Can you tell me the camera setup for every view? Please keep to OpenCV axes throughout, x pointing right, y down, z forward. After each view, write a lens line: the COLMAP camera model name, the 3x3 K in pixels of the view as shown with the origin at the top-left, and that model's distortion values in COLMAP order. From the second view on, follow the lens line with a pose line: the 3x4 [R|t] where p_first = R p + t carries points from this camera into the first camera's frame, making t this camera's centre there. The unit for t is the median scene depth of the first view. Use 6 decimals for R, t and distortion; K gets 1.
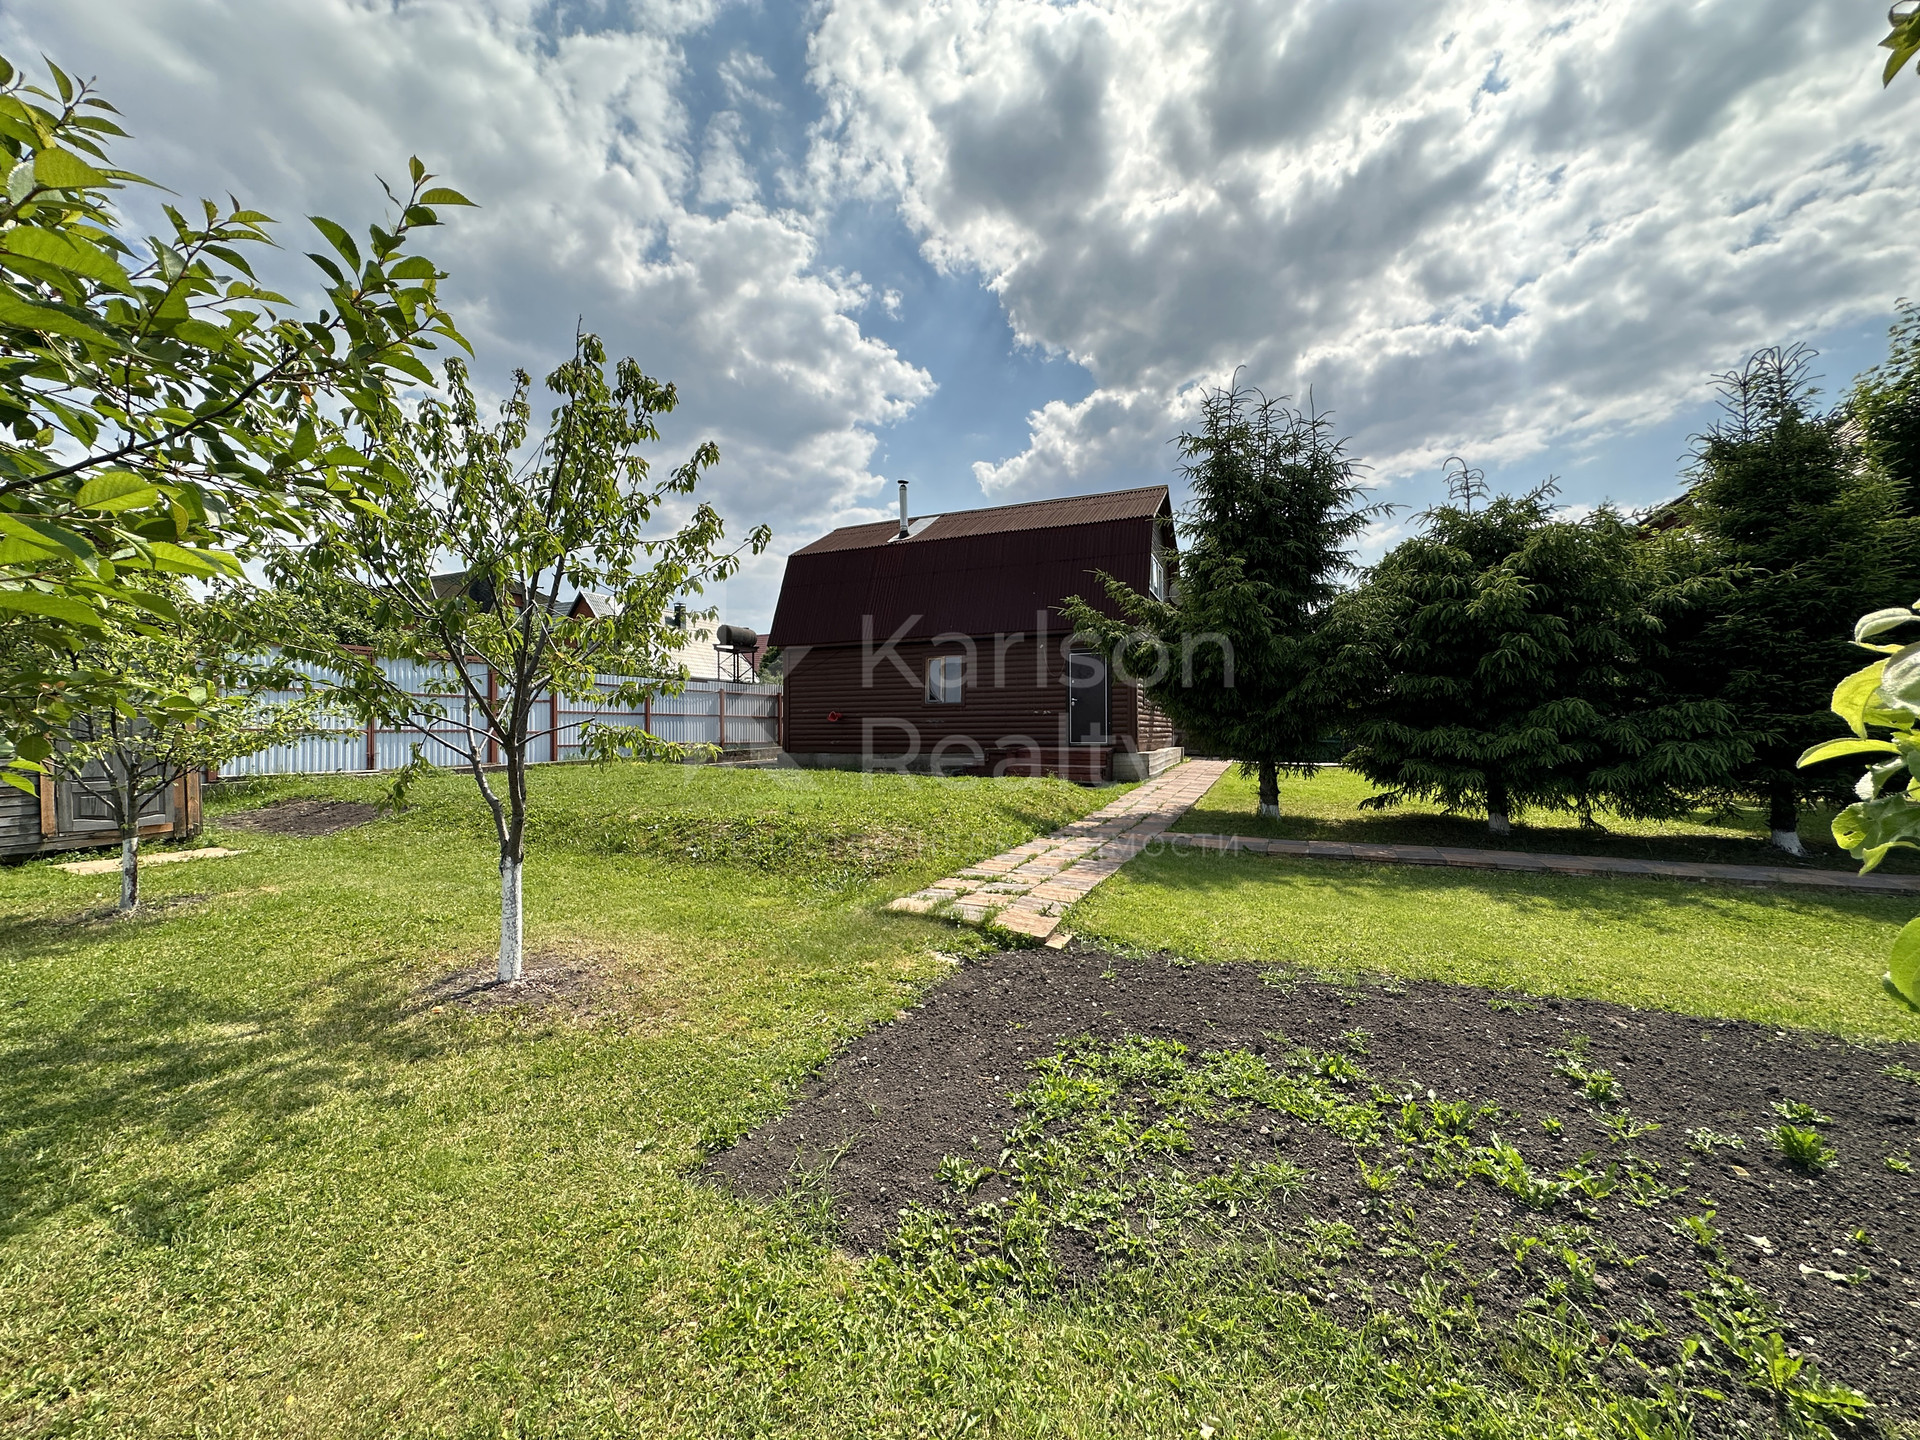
lens RADIAL K [[774.7, 0, 961.0], [0, 774.7, 723.0], [0, 0, 1]] dist [0.000793, 0.000232]
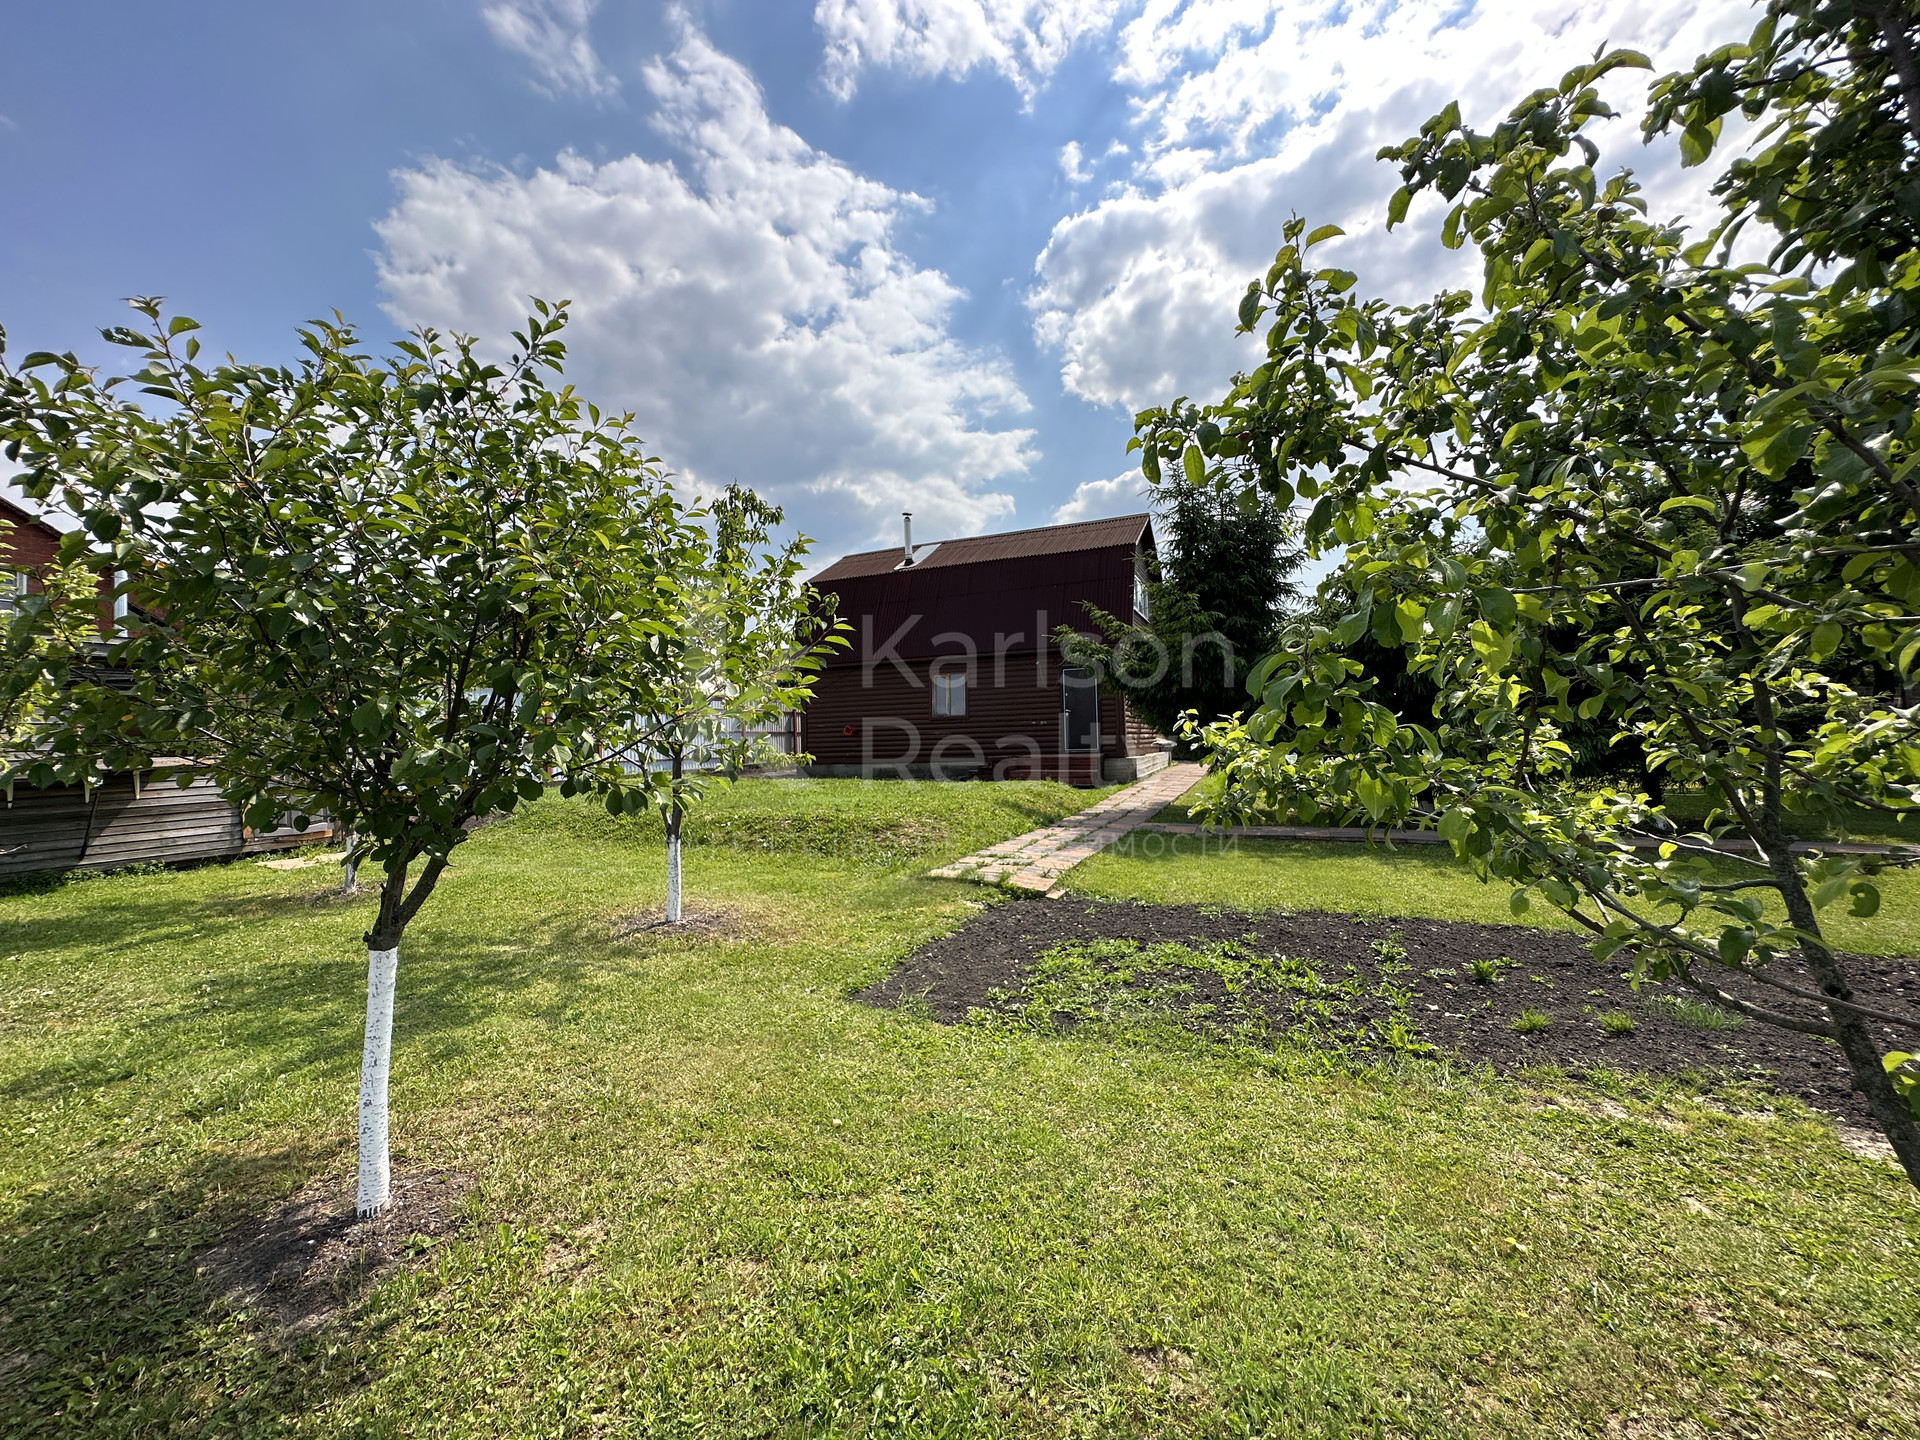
lens RADIAL K [[774.7, 0, 959.2], [0, 774.7, 719.4], [0, 0, 1]] dist [0.000793, 0.000232]
pose [[0.999776, -0.021115, 0.001422, -0.032675], [0.021136, 0.999630, -0.017100, -0.004369], [-0.001060, 0.017126, 0.999853, -0.308919]]
